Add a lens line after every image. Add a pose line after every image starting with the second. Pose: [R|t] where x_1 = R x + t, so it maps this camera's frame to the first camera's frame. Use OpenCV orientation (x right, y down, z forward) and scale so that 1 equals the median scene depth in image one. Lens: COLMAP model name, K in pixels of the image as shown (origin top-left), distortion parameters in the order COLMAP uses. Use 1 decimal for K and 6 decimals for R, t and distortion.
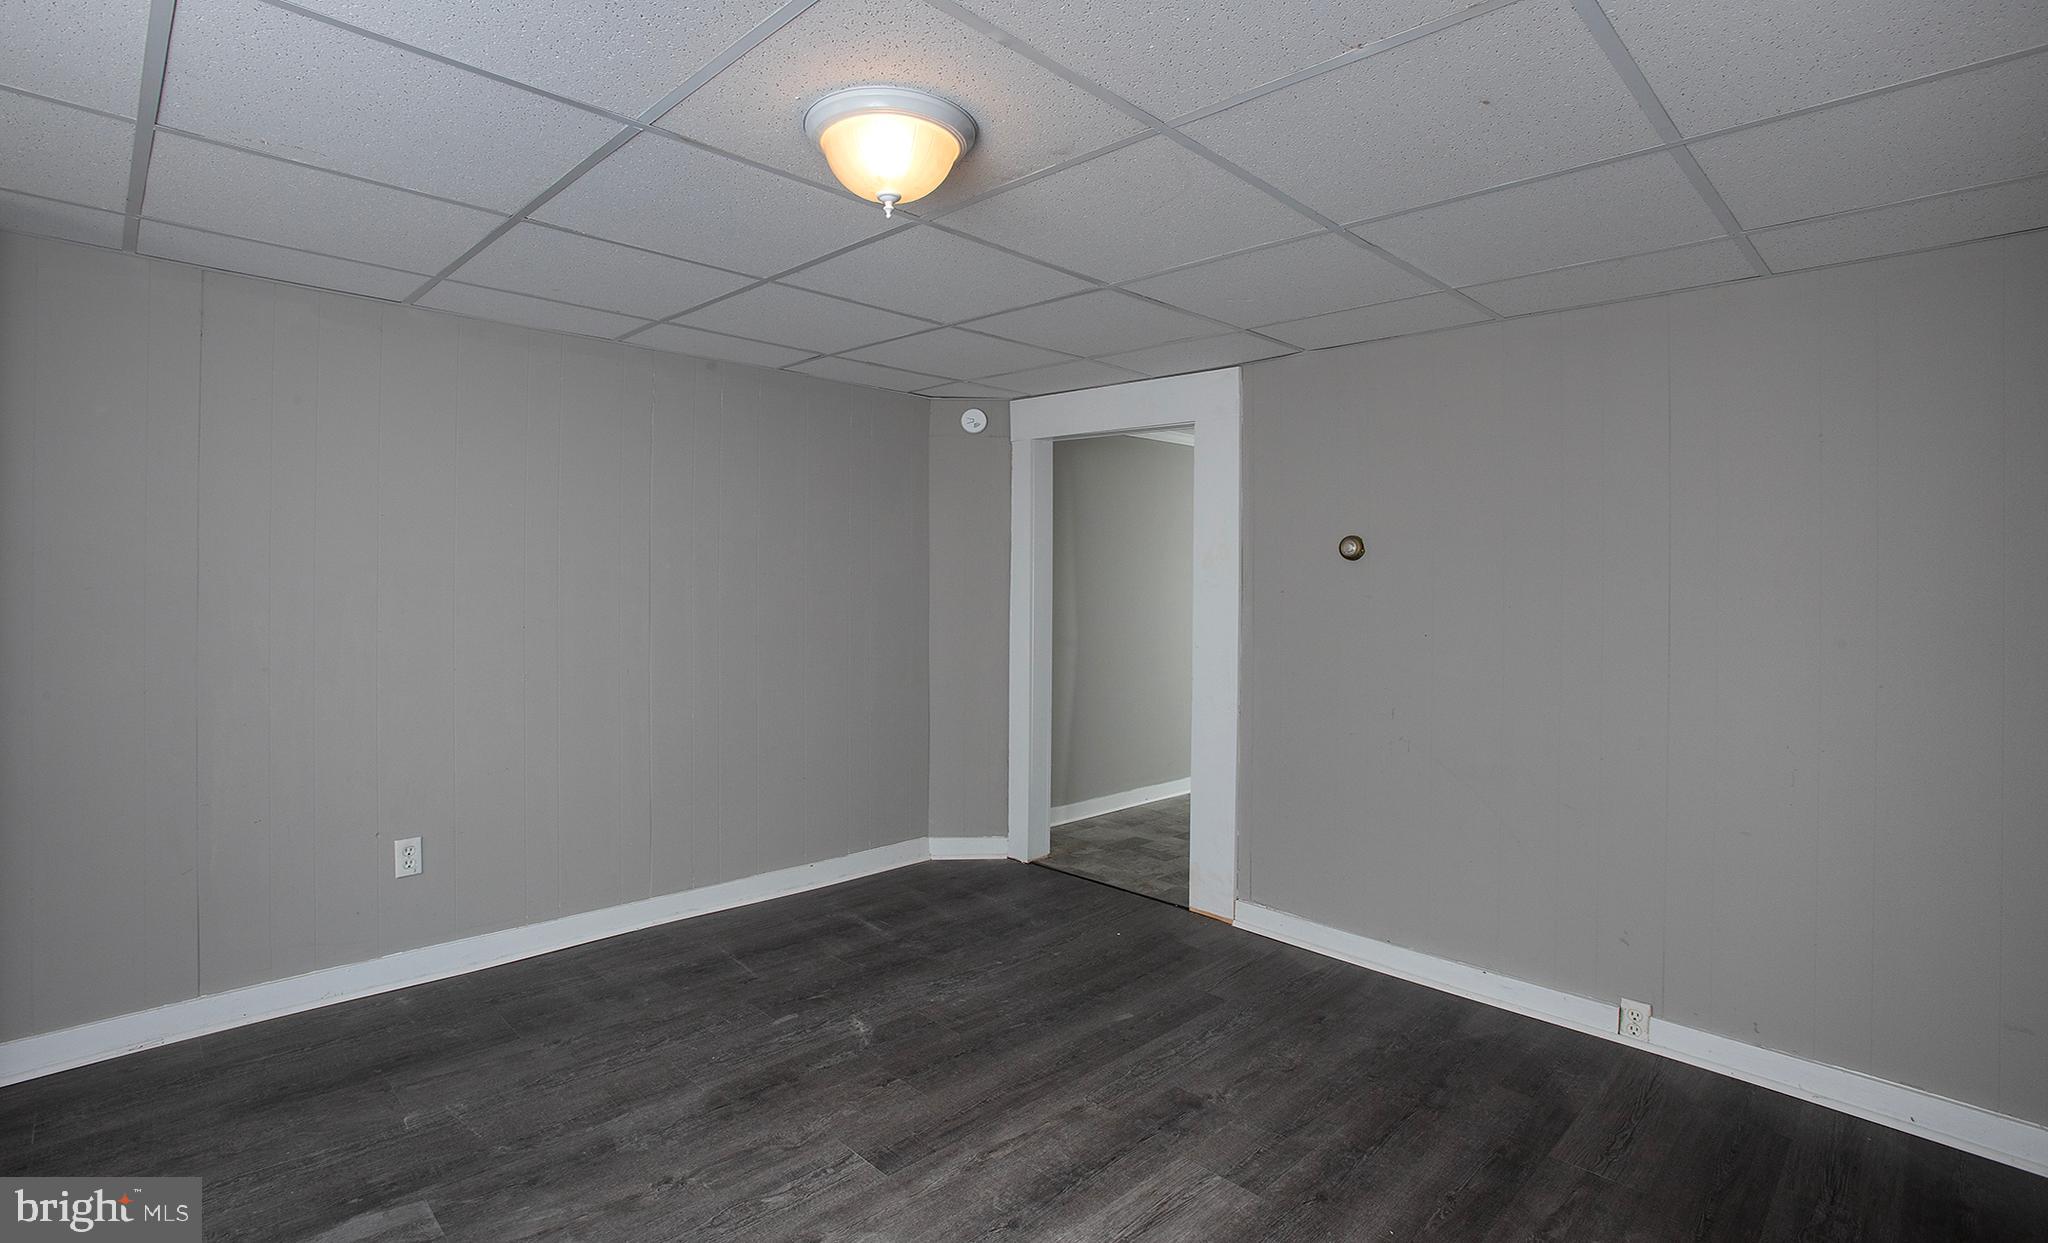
lens RADIAL K [[904.8, 0, 959.7], [0, 904.8, 624.1], [0, 0, 1]] dist [-0.016660, 0.000306]
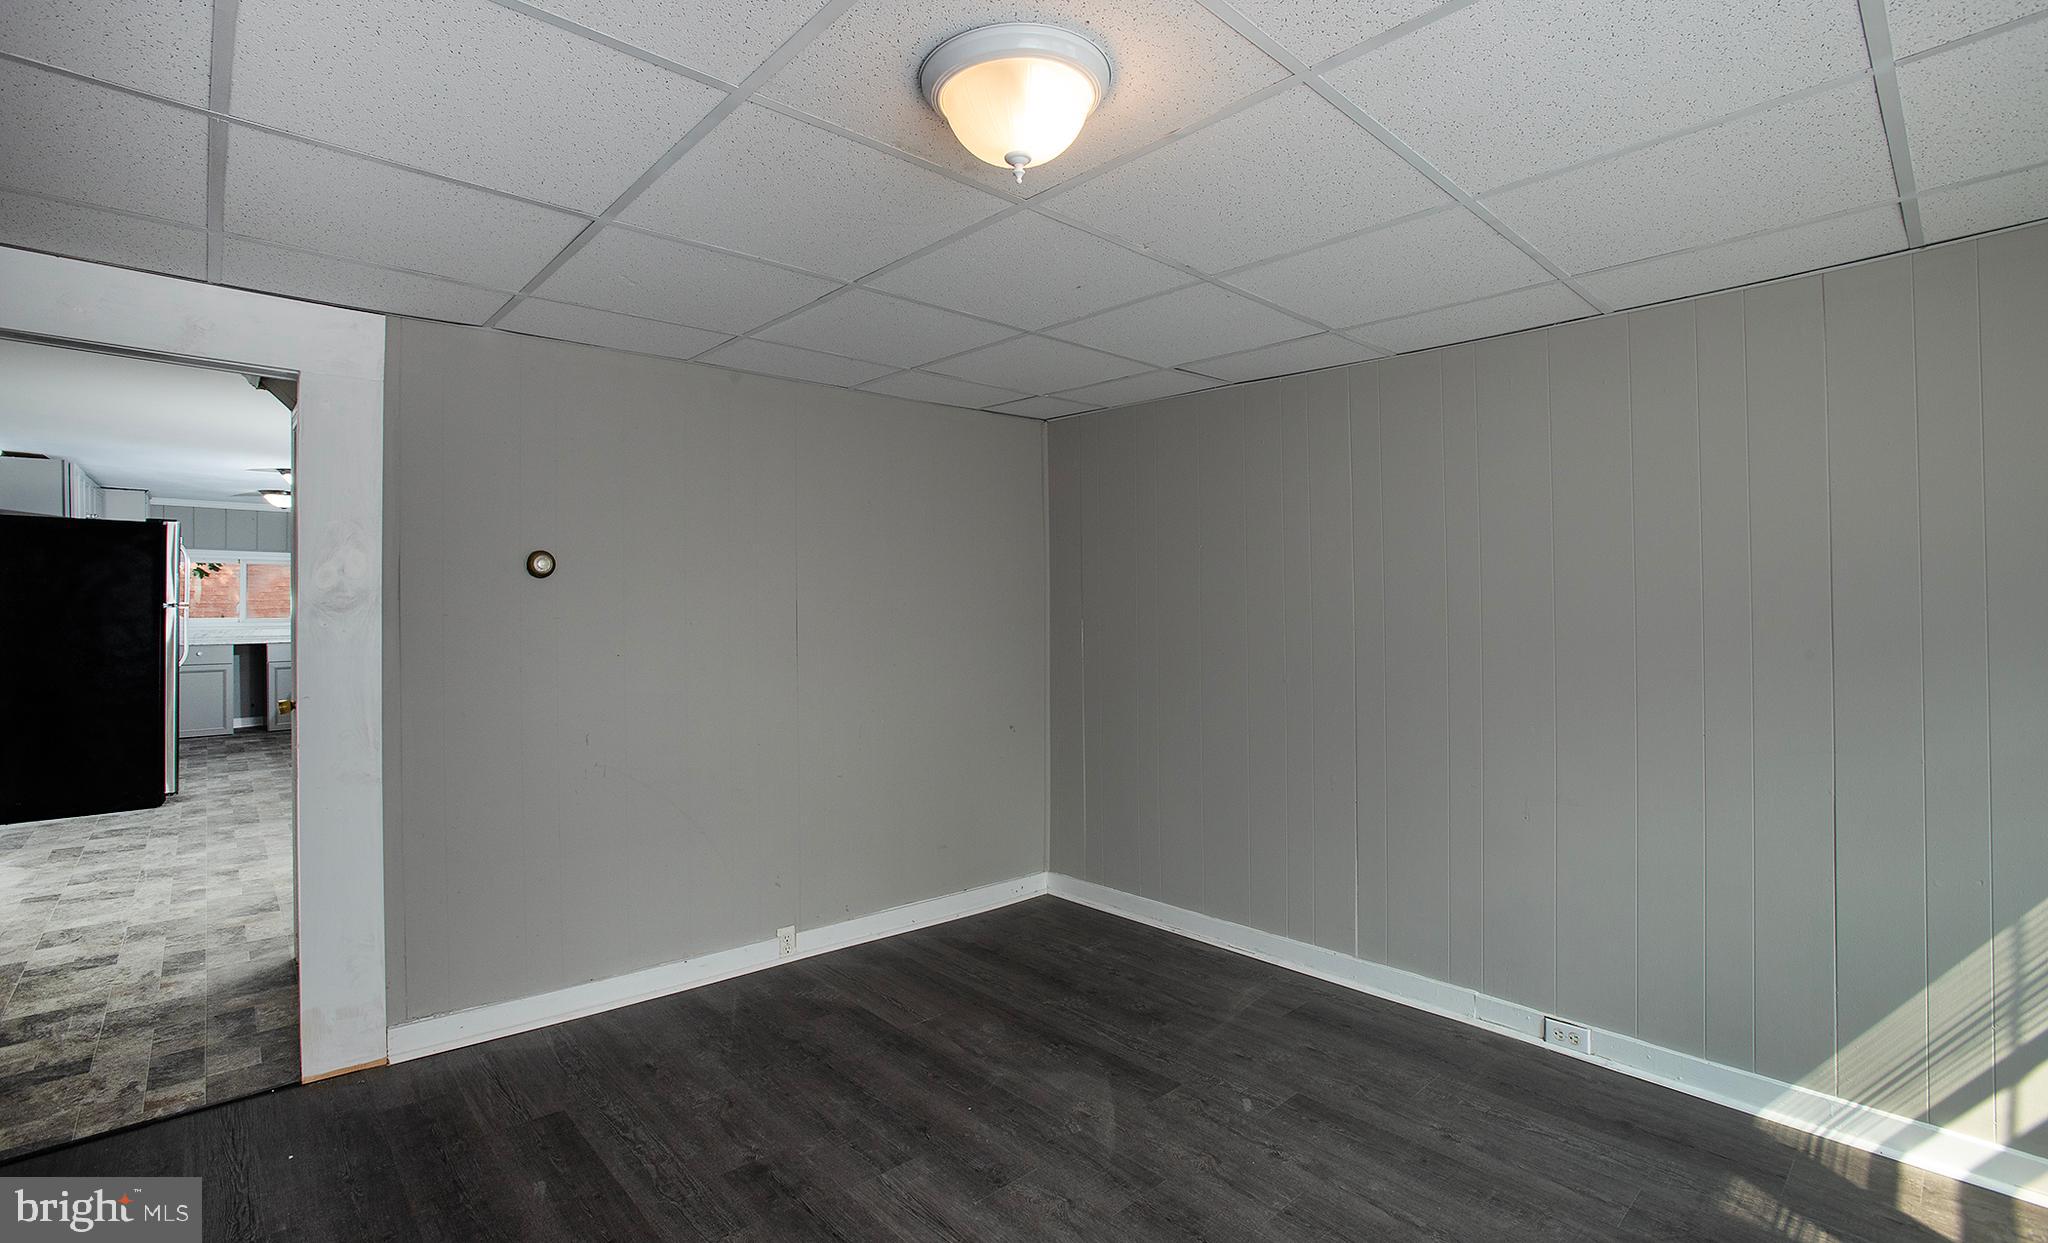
lens RADIAL K [[968.5, 0, 1029.5], [0, 968.5, 598.7], [0, 0, 1]] dist [-0.062151, 0.025248]
pose [[0.008514, 0.010267, 0.999911, -0.654587], [0.040583, 0.999120, -0.010605, -0.024756], [-0.999140, 0.040670, 0.008090, 0.639860]]
